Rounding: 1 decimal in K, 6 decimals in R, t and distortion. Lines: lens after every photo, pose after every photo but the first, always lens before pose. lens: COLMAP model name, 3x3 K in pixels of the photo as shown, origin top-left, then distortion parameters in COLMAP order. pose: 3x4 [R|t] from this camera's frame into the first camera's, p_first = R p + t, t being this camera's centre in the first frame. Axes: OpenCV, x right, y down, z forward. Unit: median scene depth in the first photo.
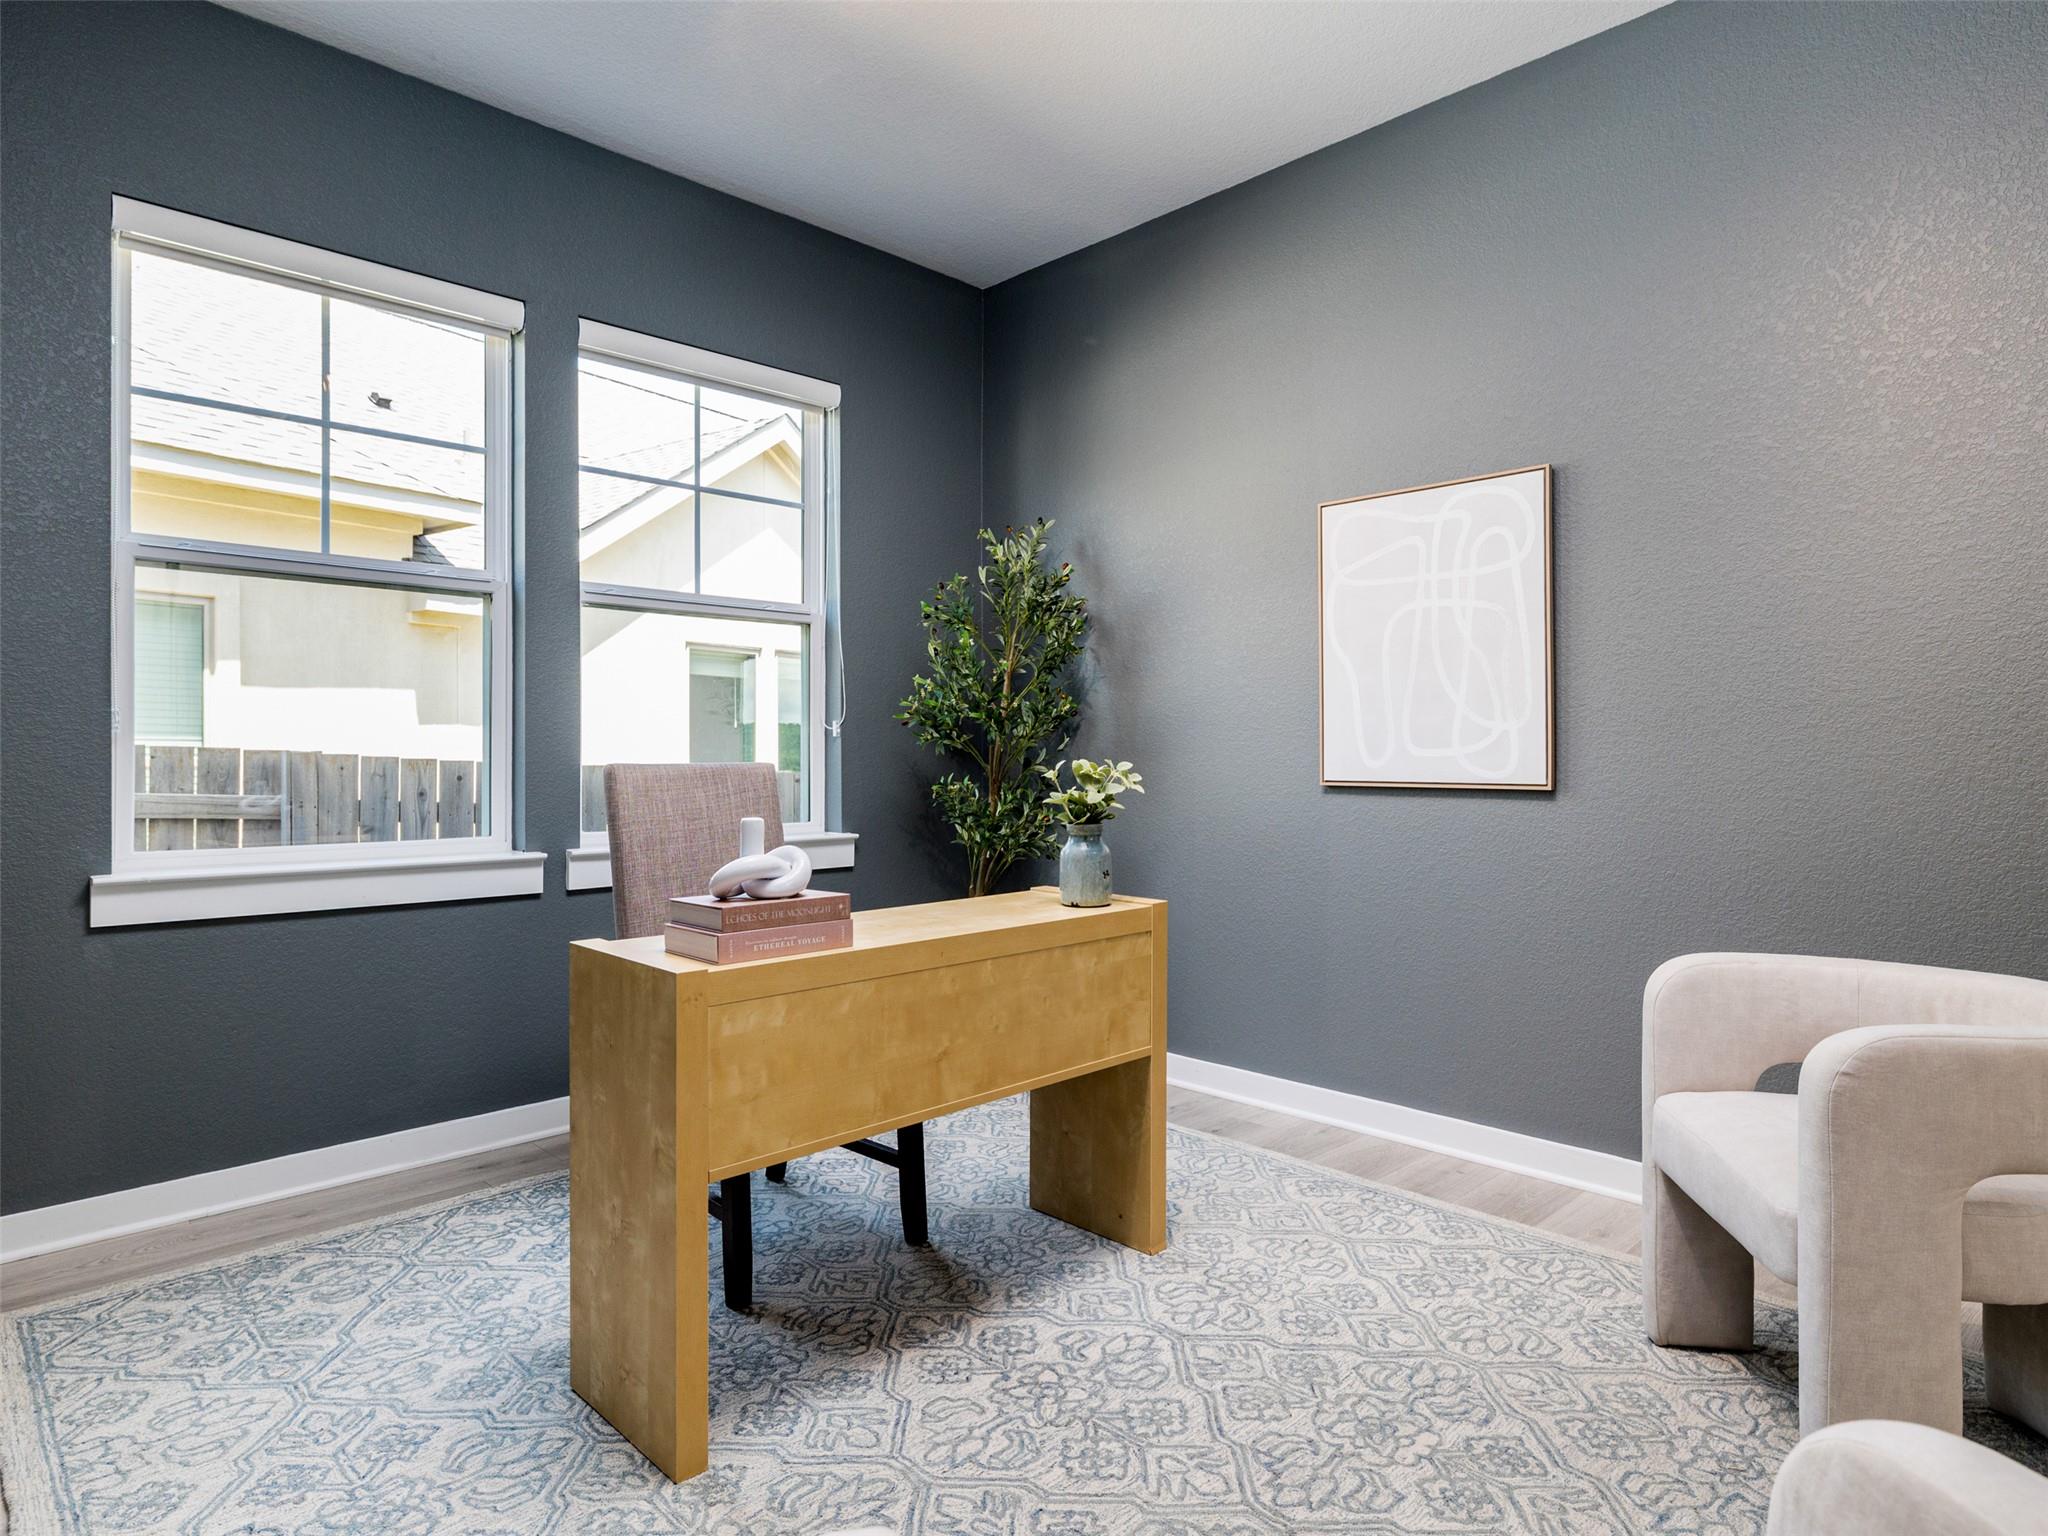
lens RADIAL K [[1159.7, 0, 1019.8], [0, 1159.7, 758.5], [0, 0, 1]] dist [0.001605, -0.000824]
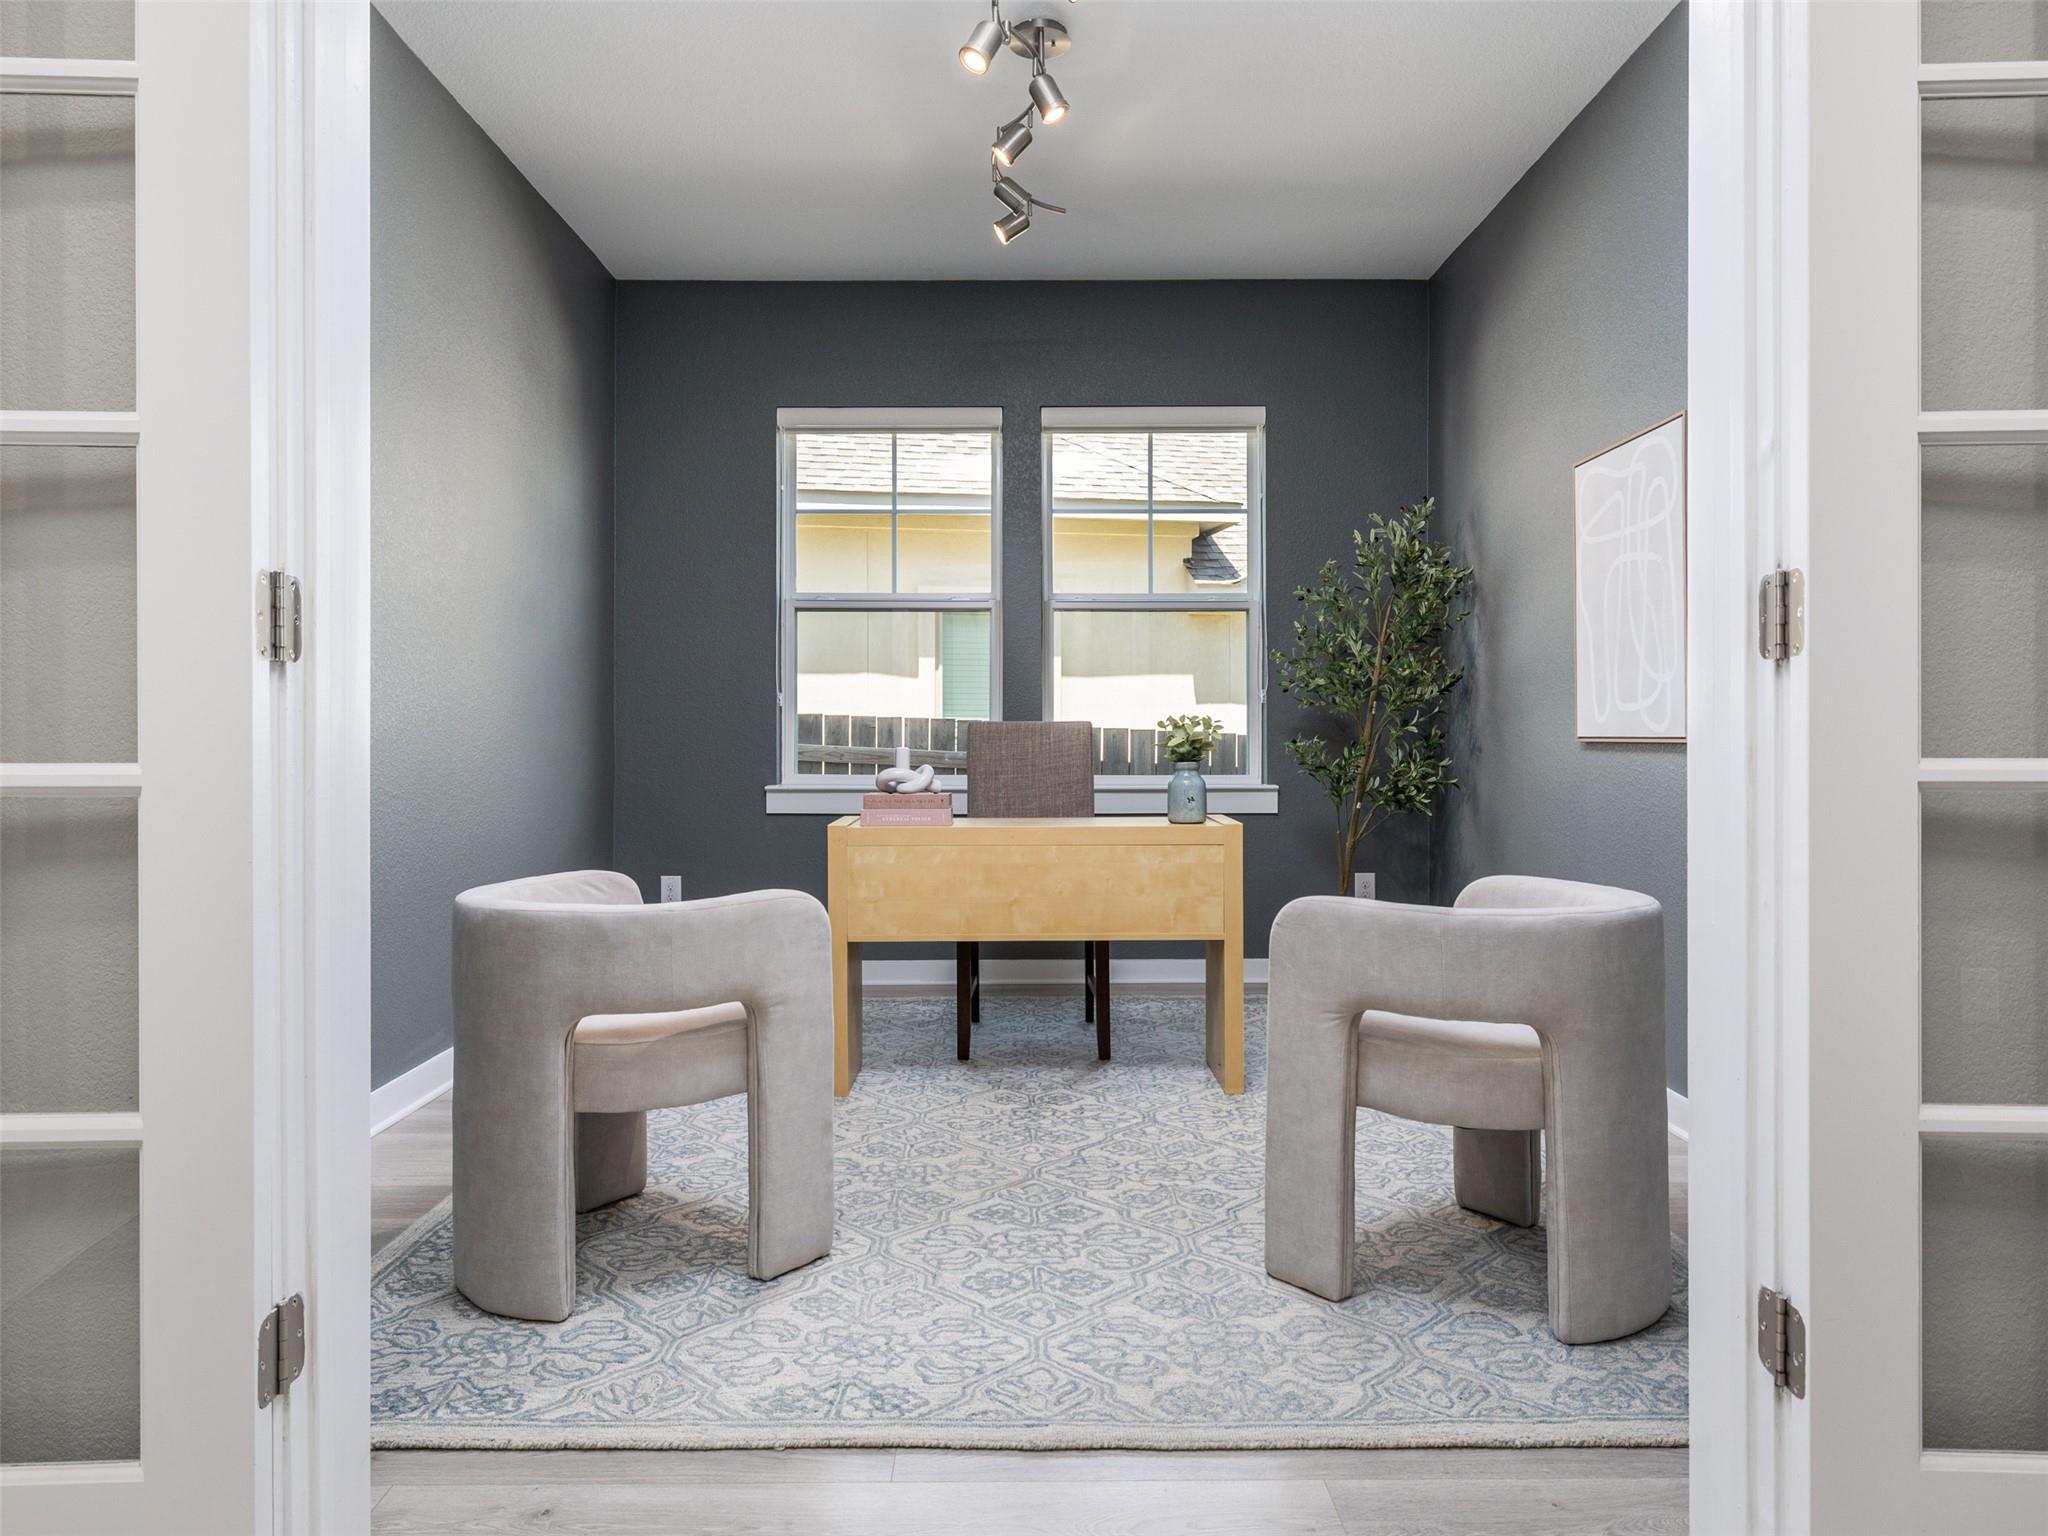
lens RADIAL K [[1274.8, 0, 1024.7], [0, 1274.8, 760.1], [0, 0, 1]] dist [-0.008921, -0.000993]
pose [[0.726855, 0.013212, -0.686664, 0.855389], [-0.003616, 0.999875, 0.015410, 0.029634], [0.686782, -0.008718, 0.726811, -0.177738]]
